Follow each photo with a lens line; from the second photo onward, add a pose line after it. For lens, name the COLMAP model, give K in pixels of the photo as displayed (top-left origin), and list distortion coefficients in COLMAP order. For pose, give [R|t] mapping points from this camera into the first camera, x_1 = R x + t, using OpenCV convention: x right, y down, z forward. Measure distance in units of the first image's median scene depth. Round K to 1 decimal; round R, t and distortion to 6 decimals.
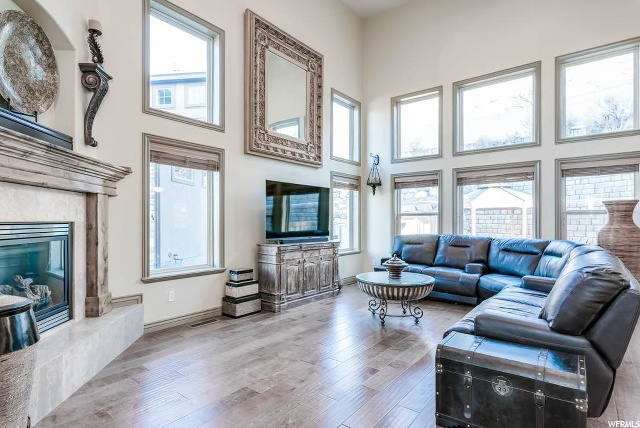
lens RADIAL K [[340.1, 0, 320.5], [0, 340.1, 219.1], [0, 0, 1]] dist [-0.002563, 0.000104]
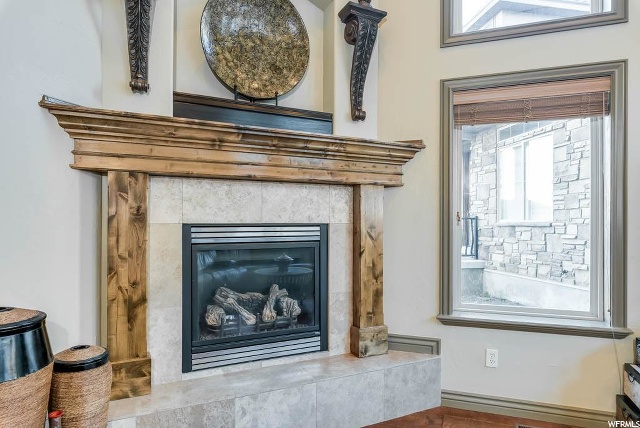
lens RADIAL K [[394.3, 0, 319.9], [0, 394.3, 223.1], [0, 0, 1]] dist [0.003516, 0.000281]
pose [[0.329487, -0.000822, -0.944160, 0.094720], [0.004148, 0.999991, 0.000577, 0.005466], [0.944151, -0.004106, 0.329488, 0.622294]]
